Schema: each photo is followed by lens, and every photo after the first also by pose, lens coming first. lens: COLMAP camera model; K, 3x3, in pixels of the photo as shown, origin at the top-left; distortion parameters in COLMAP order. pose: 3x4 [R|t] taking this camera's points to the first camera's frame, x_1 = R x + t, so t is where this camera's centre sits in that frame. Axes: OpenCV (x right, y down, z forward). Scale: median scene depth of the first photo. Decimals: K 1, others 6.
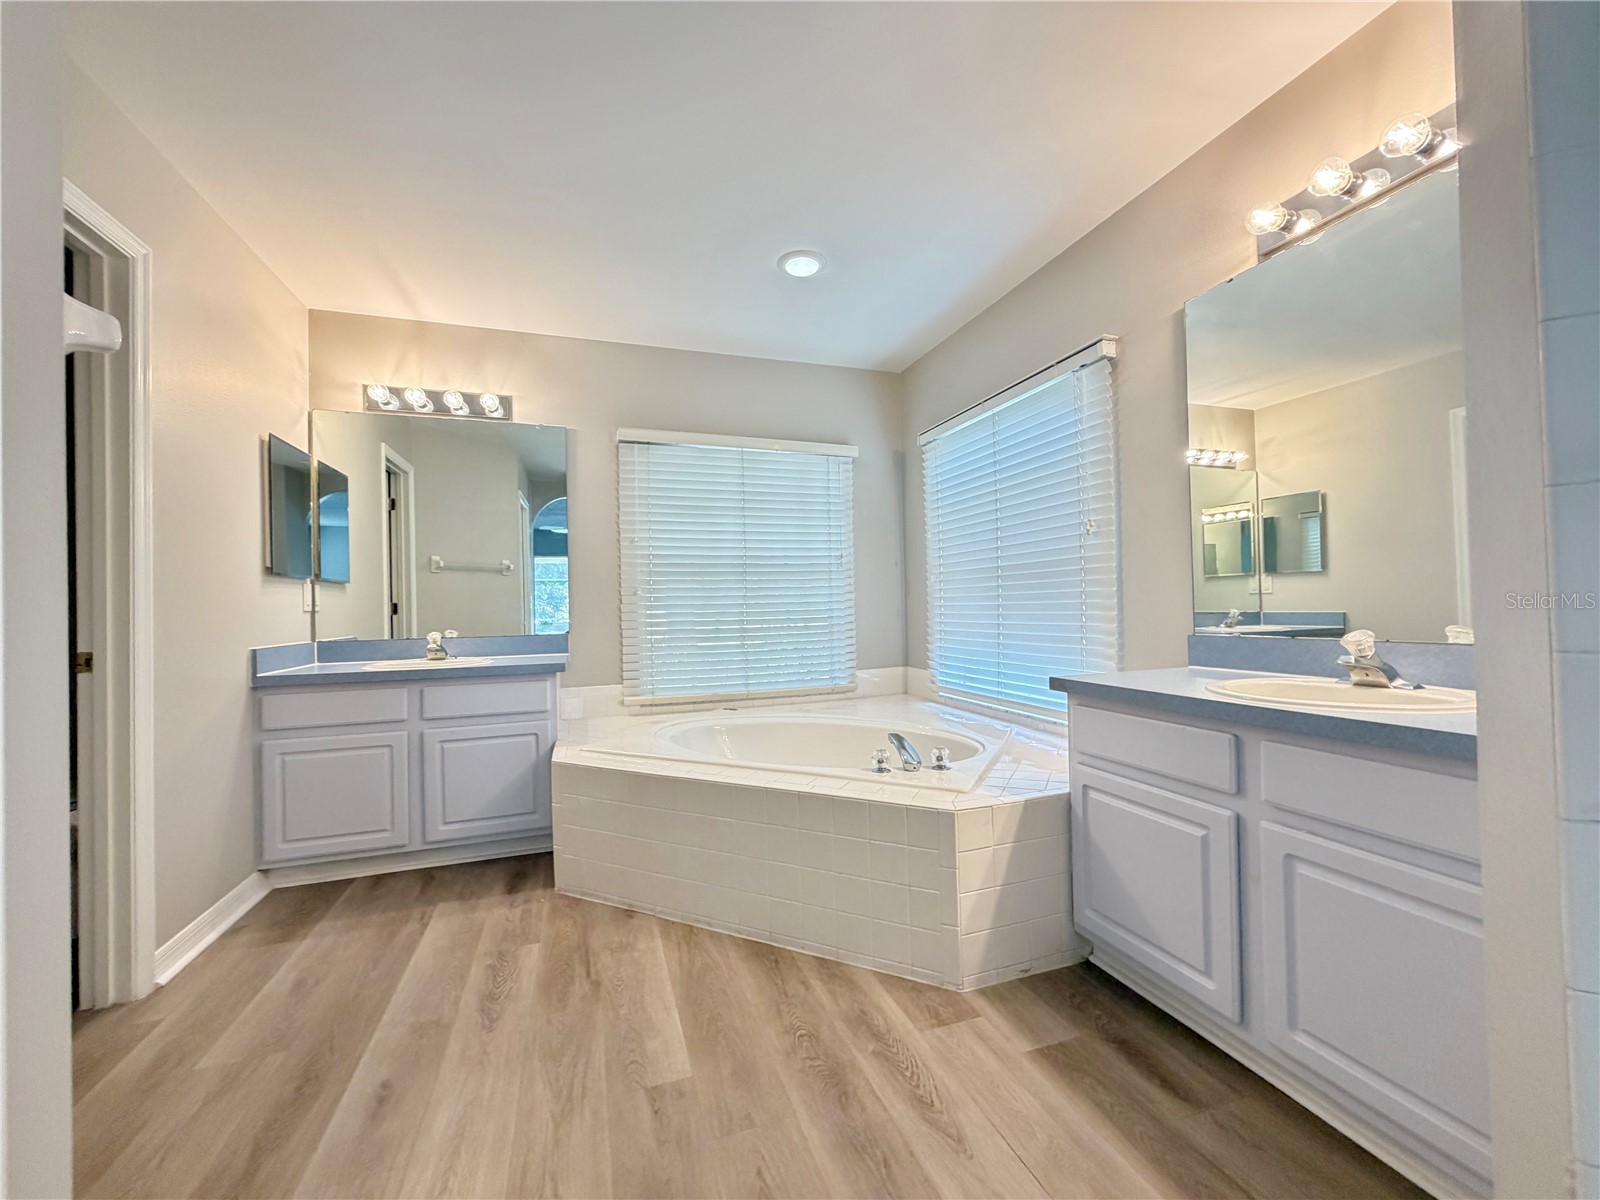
lens RADIAL K [[636.8, 0, 796.4], [0, 636.8, 602.4], [0, 0, 1]] dist [0.000995, -0.000065]
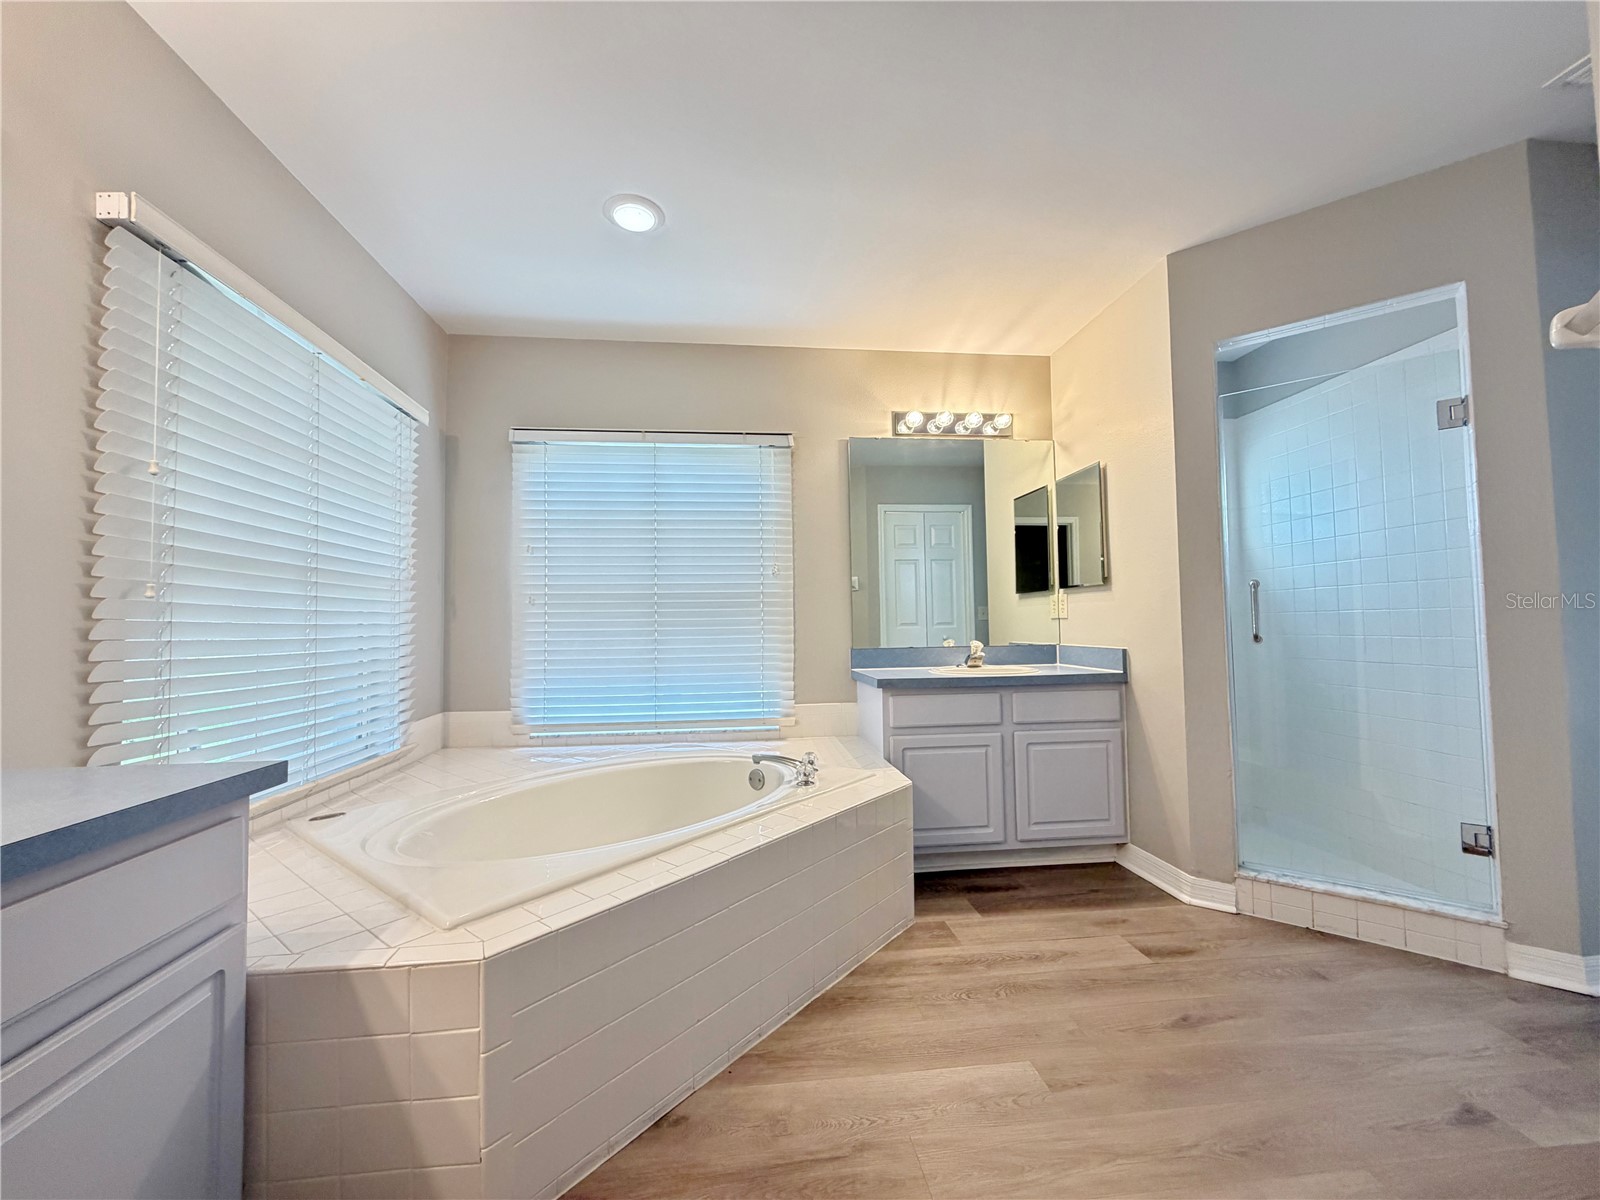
lens RADIAL K [[636.8, 0, 796.4], [0, 636.8, 602.4], [0, 0, 1]] dist [0.000995, -0.000065]
pose [[0.212781, 0.057181, 0.975425, -0.949830], [0.002704, 0.998248, -0.059109, 0.029443], [-0.977096, 0.015215, 0.212254, 0.818195]]
